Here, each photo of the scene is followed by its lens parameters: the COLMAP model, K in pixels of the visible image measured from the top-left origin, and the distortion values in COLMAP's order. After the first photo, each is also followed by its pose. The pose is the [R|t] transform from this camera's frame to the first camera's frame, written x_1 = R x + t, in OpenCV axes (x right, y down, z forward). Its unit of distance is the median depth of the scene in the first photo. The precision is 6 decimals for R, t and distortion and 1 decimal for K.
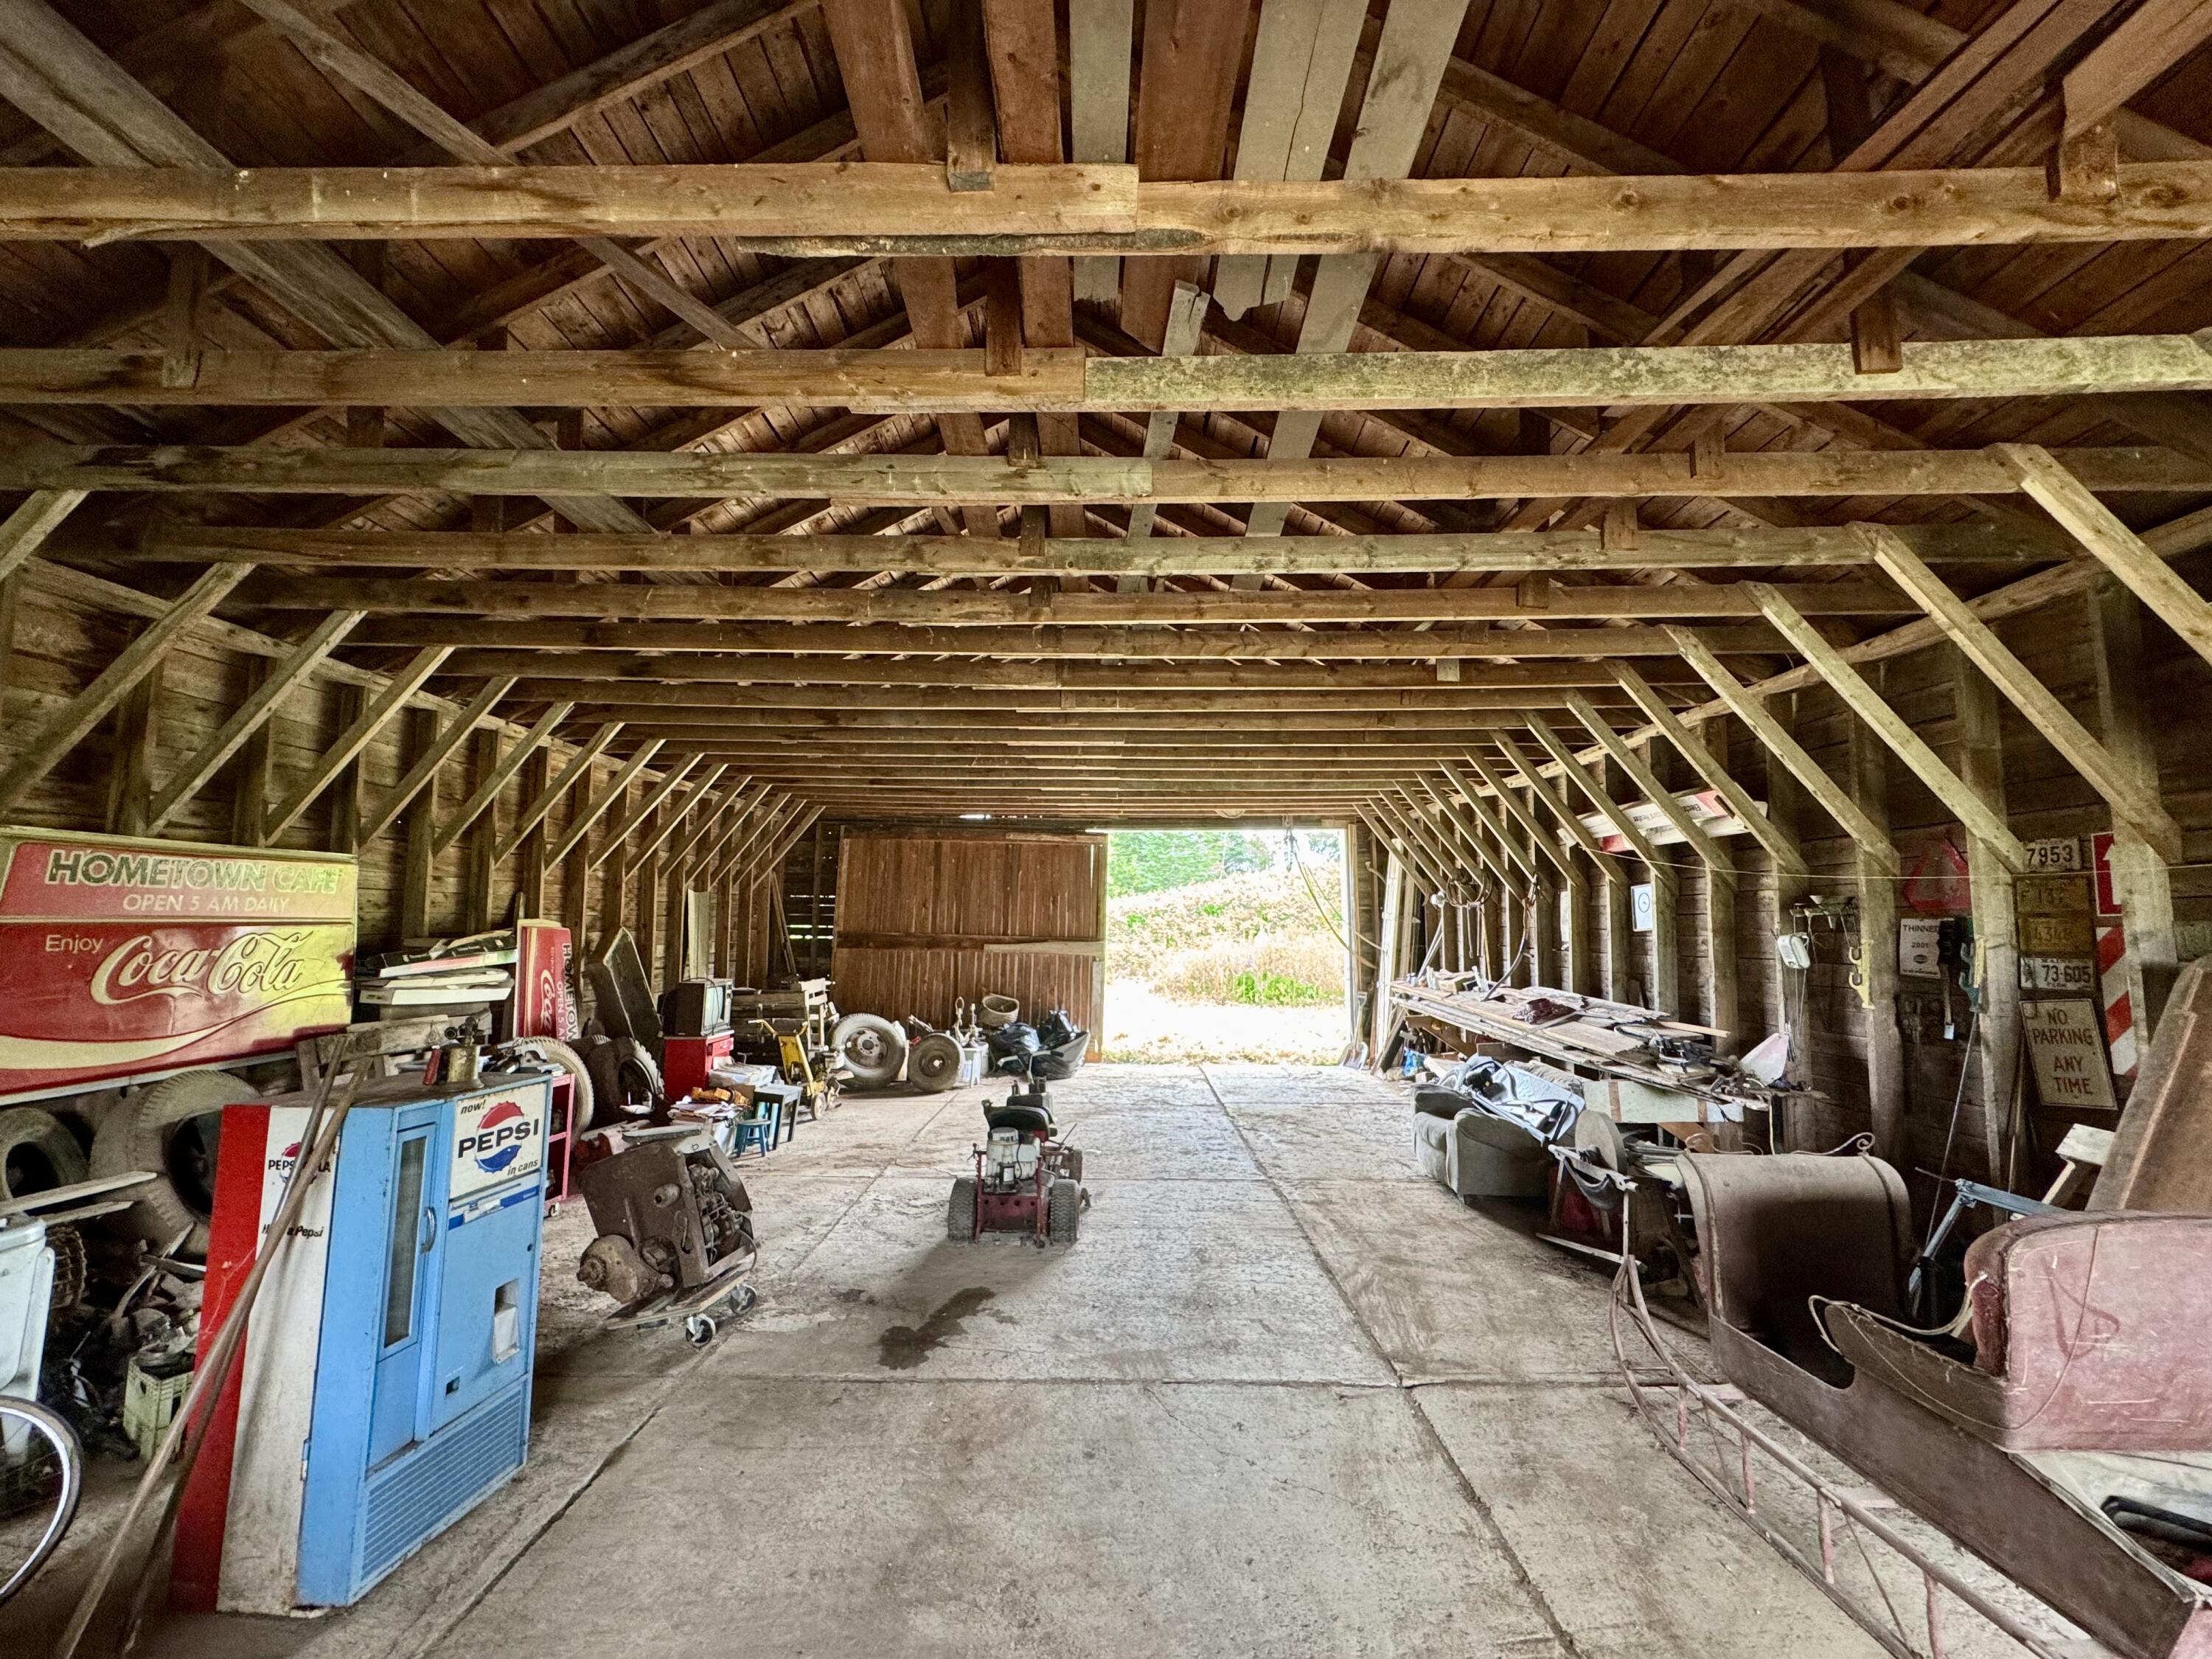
lens RADIAL K [[886.6, 0, 1101.3], [0, 886.6, 829.0], [0, 0, 1]] dist [-0.000696, 0.000140]
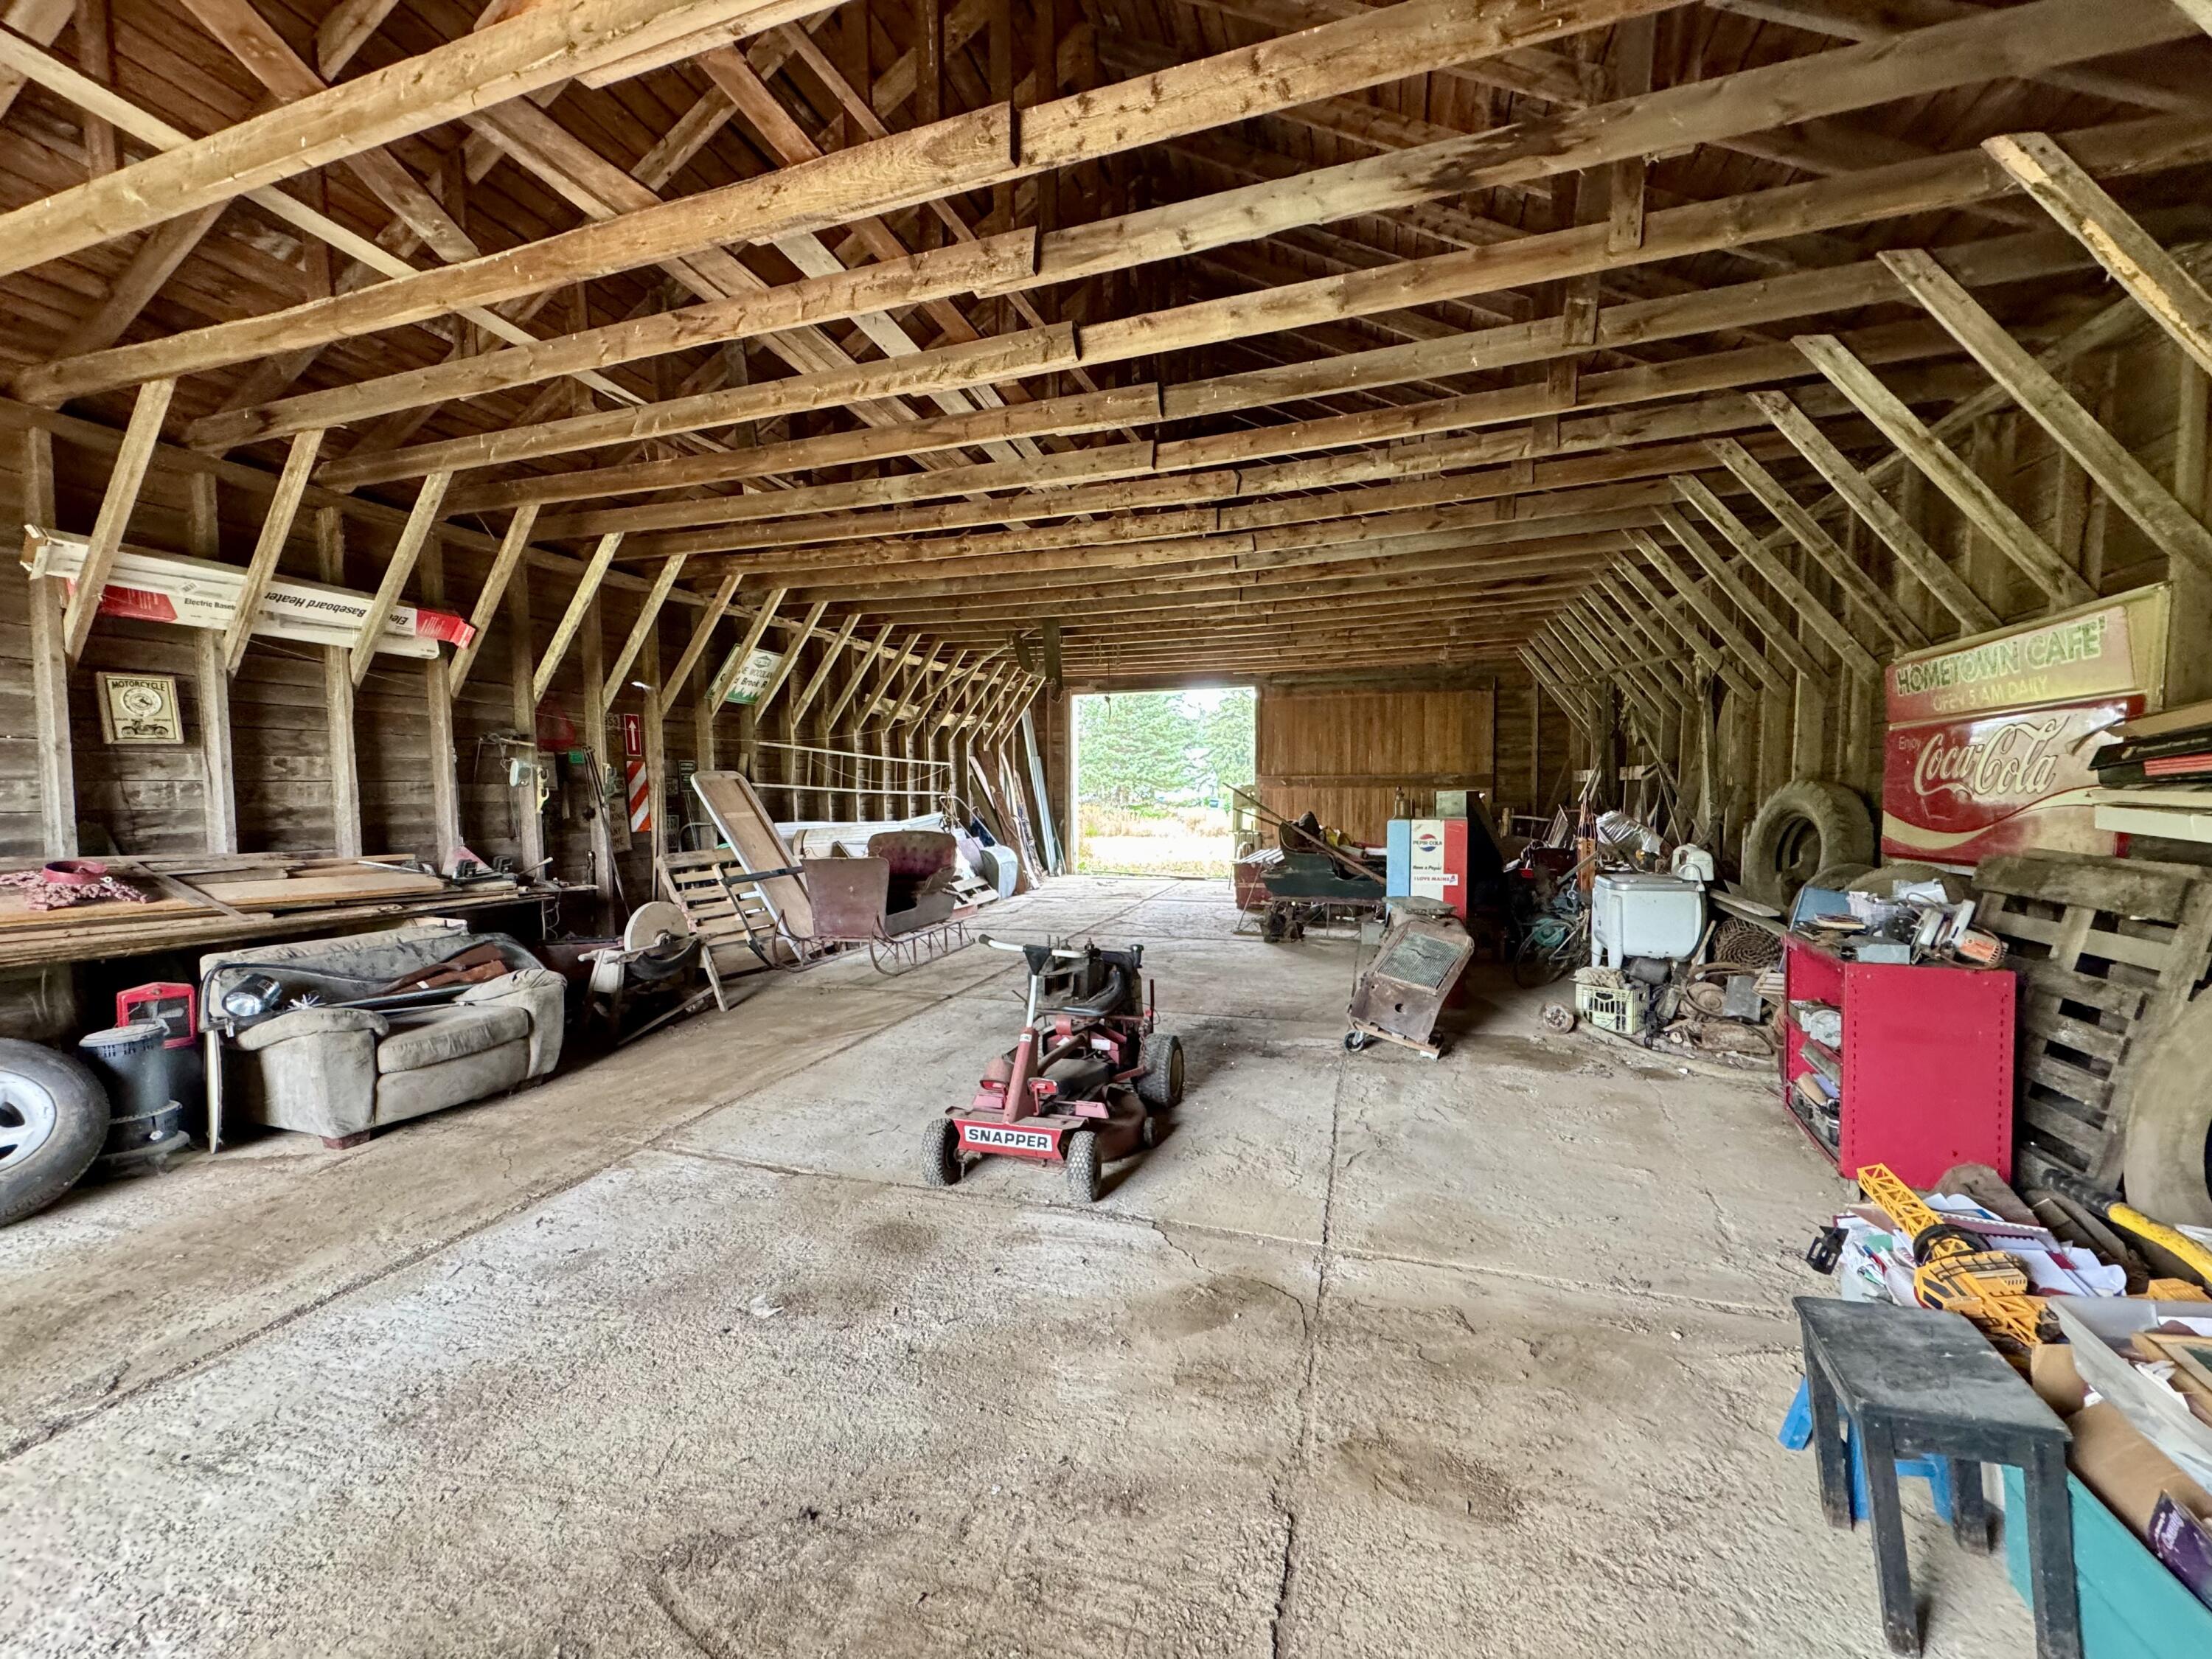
lens RADIAL K [[886.6, 0, 1101.3], [0, 886.6, 837.0], [0, 0, 1]] dist [-0.000696, 0.000140]
pose [[-0.956569, -0.006611, 0.291430, -0.260519], [-0.024840, 0.997955, -0.058894, 0.202335], [-0.290445, -0.063575, -0.954777, 1.402666]]
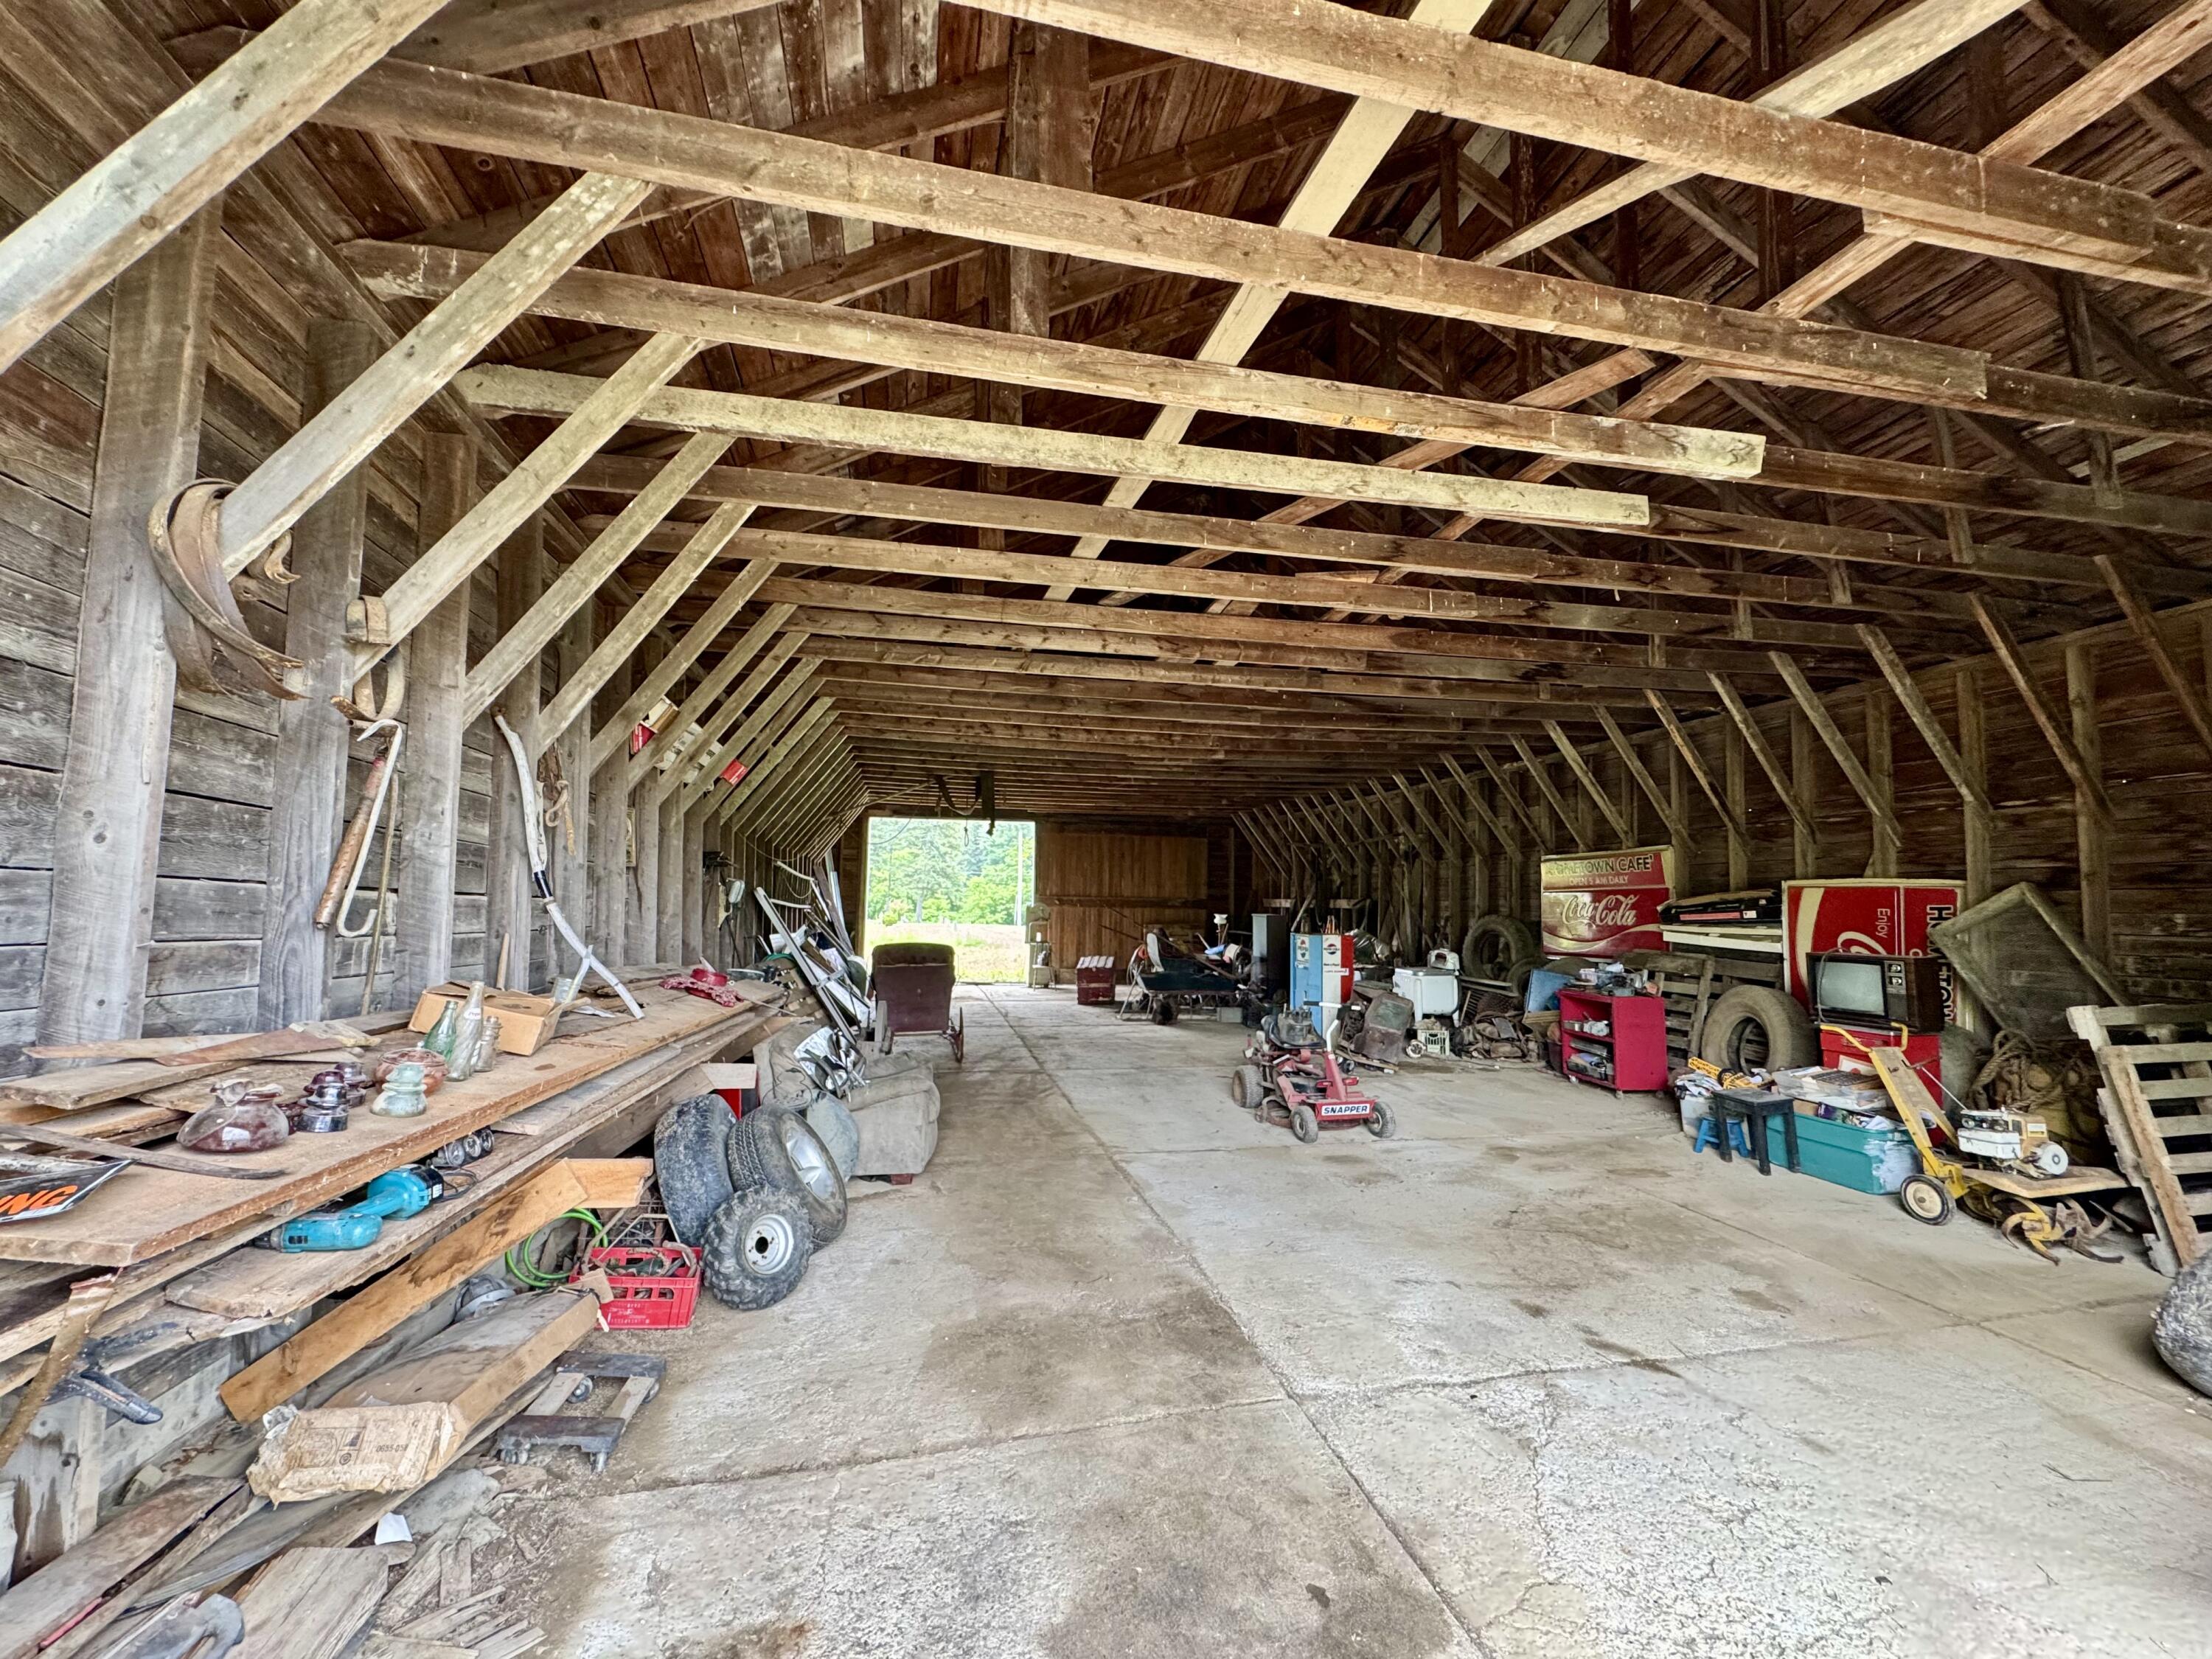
lens RADIAL K [[886.6, 0, 1103.7], [0, 886.6, 831.2], [0, 0, 1]] dist [-0.000696, 0.000140]
pose [[-0.974982, -0.030682, -0.220157, 0.379922], [0.012530, 0.981267, -0.192243, 0.232838], [0.221931, -0.190192, -0.956333, 1.806347]]
